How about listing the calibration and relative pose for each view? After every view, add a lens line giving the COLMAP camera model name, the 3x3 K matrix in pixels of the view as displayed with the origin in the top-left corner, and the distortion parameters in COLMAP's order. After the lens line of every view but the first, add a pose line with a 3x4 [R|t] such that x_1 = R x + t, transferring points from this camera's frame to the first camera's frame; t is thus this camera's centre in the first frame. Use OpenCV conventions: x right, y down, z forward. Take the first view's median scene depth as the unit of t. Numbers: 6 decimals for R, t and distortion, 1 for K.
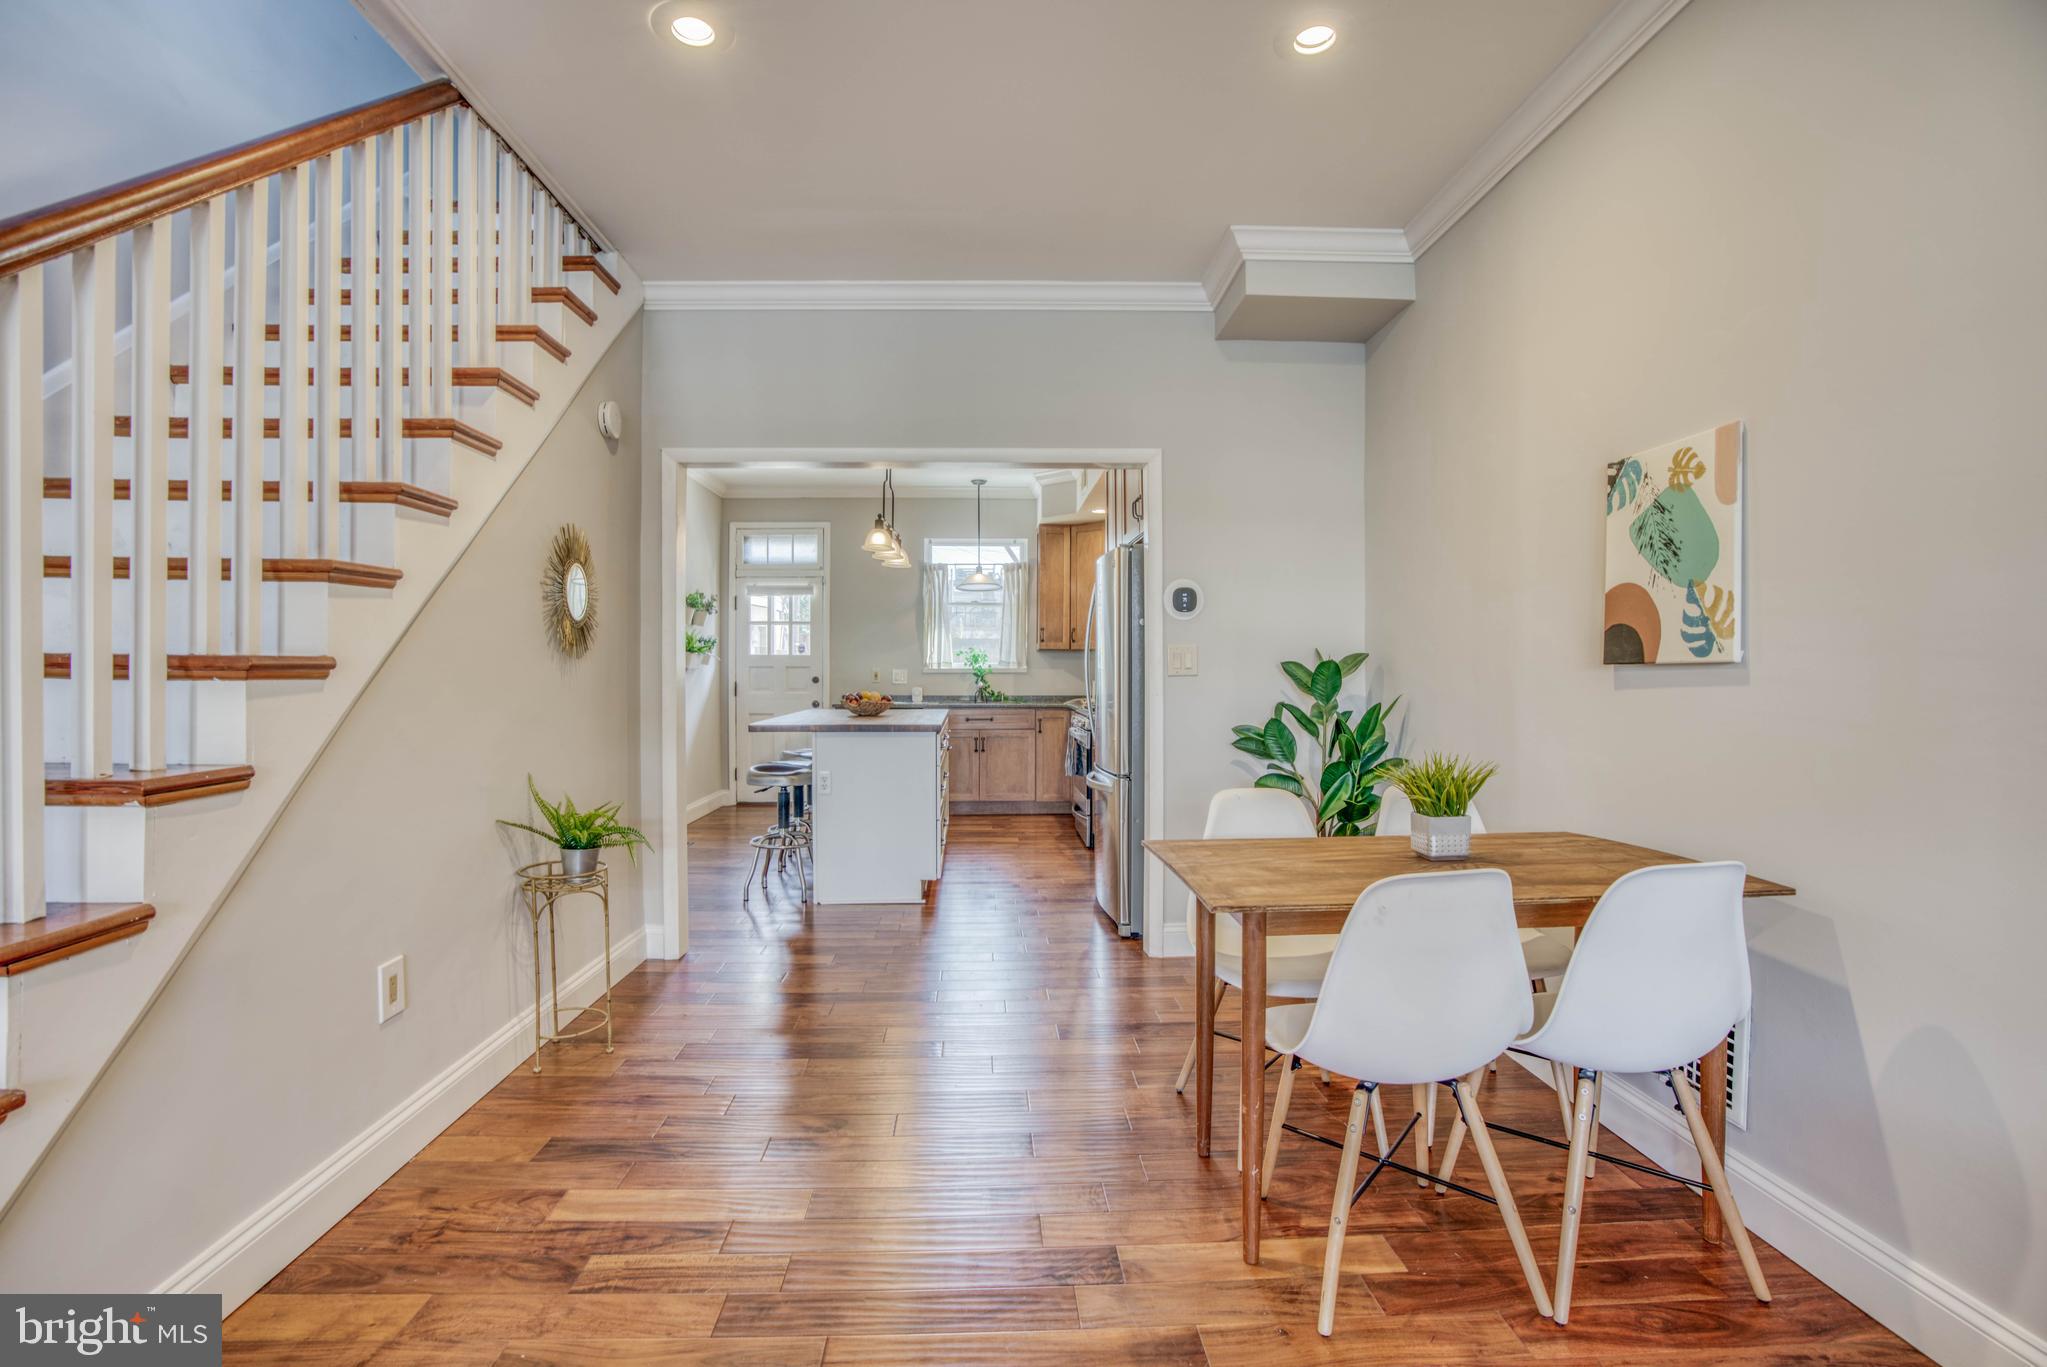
lens RADIAL K [[937.9, 0, 1009.3], [0, 937.9, 685.1], [0, 0, 1]] dist [-0.059745, 0.019218]
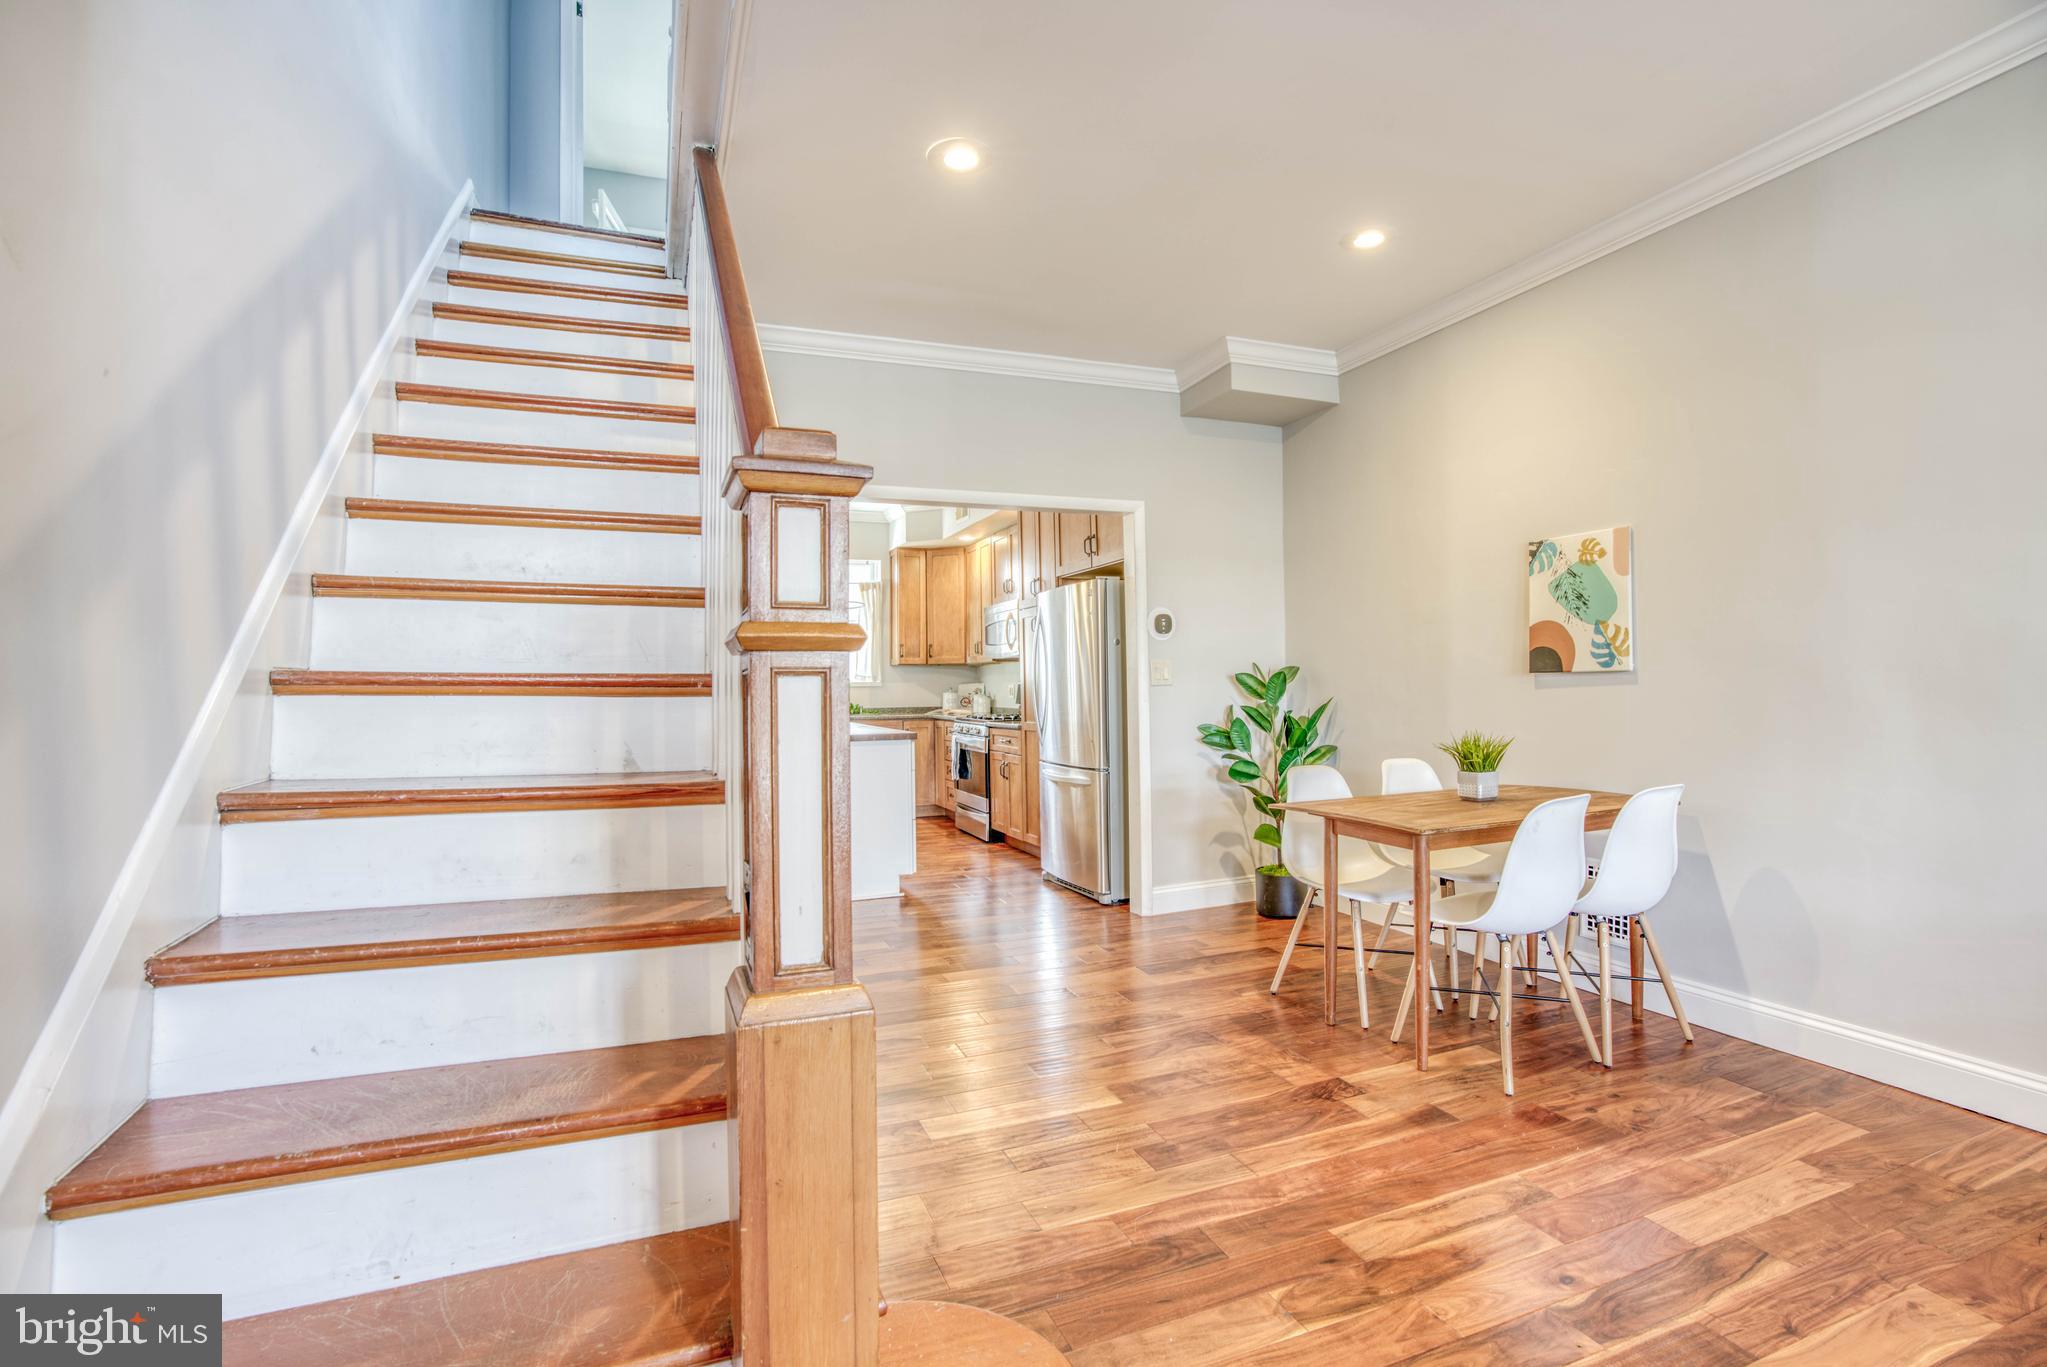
lens RADIAL K [[937.9, 0, 1013.4], [0, 937.9, 687.2], [0, 0, 1]] dist [-0.059745, 0.019218]
pose [[0.944328, -0.015205, 0.328654, -0.406161], [0.018984, 0.999785, -0.008293, -0.001375], [-0.328457, 0.014071, 0.944414, -0.104264]]
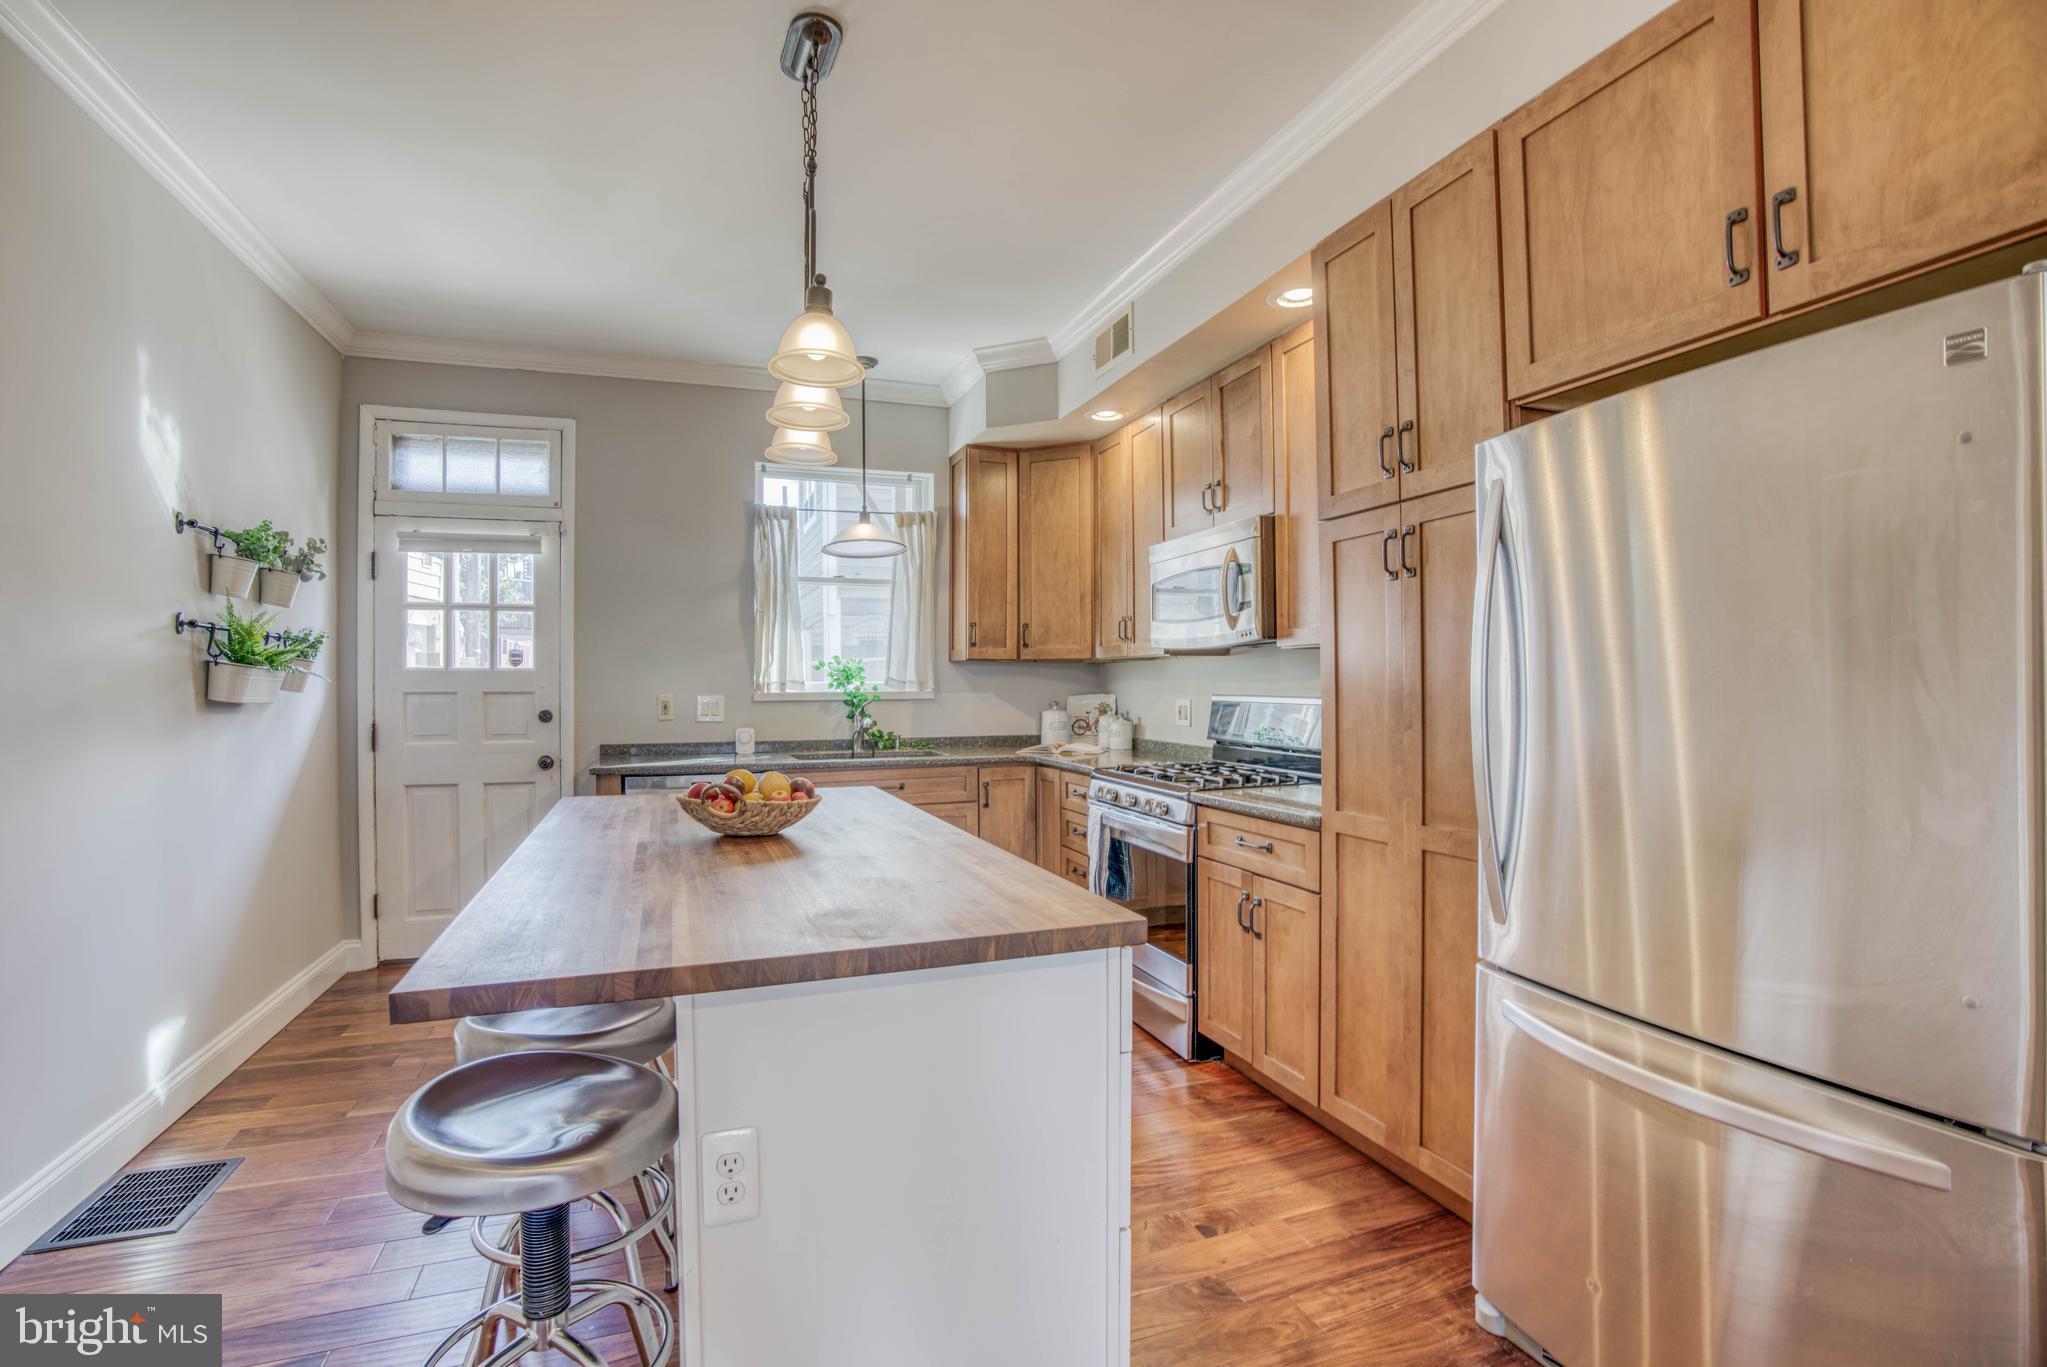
lens RADIAL K [[937.9, 0, 1007.9], [0, 937.9, 683.0], [0, 0, 1]] dist [-0.059745, 0.019218]
pose [[0.953307, -0.004948, 0.301963, -0.247945], [0.008732, 0.999899, -0.011182, -0.034806], [-0.301877, 0.013297, 0.953254, 0.910592]]
